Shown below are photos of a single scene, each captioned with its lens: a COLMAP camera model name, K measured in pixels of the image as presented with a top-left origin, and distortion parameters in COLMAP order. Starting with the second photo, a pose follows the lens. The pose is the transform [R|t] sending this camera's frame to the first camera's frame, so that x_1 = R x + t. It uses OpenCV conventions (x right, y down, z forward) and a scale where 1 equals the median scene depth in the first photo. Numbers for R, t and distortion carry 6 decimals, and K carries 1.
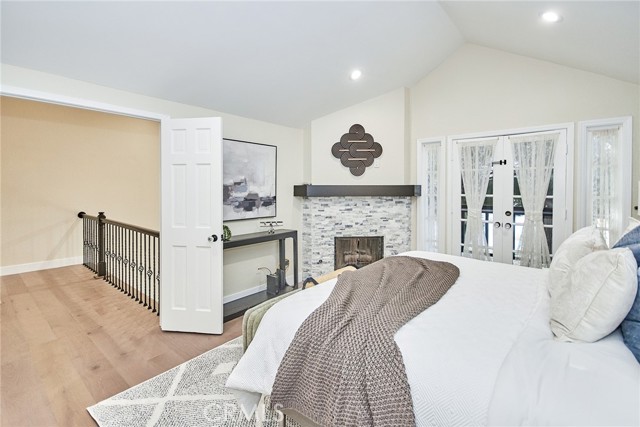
lens RADIAL K [[295.5, 0, 321.8], [0, 295.5, 192.7], [0, 0, 1]] dist [0.002176, 0.000334]
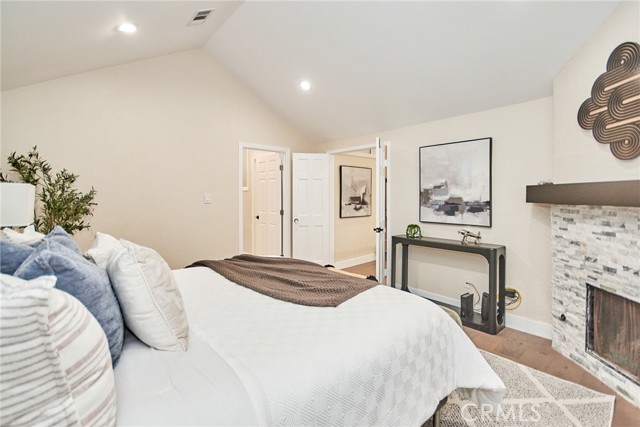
lens RADIAL K [[286.5, 0, 321.1], [0, 286.5, 197.8], [0, 0, 1]] dist [0.004701, 0.000216]
pose [[-0.158809, 0.009567, -0.987263, 0.620811], [-0.010093, 0.999885, 0.011313, -0.001193], [0.987258, 0.011761, -0.158694, 0.627201]]
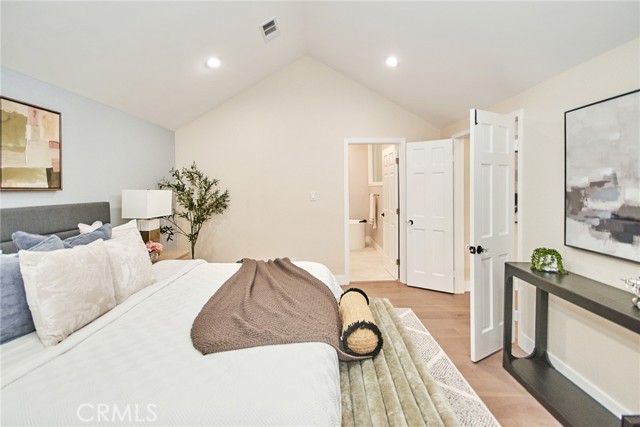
lens RADIAL K [[277.2, 0, 321.0], [0, 277.2, 190.8], [0, 0, 1]] dist [-0.000796, -0.000356]
pose [[-0.765745, 0.018544, -0.642876, 0.338237], [0.004155, 0.999706, 0.023887, -0.027070], [0.643130, 0.015620, -0.765597, 0.874482]]
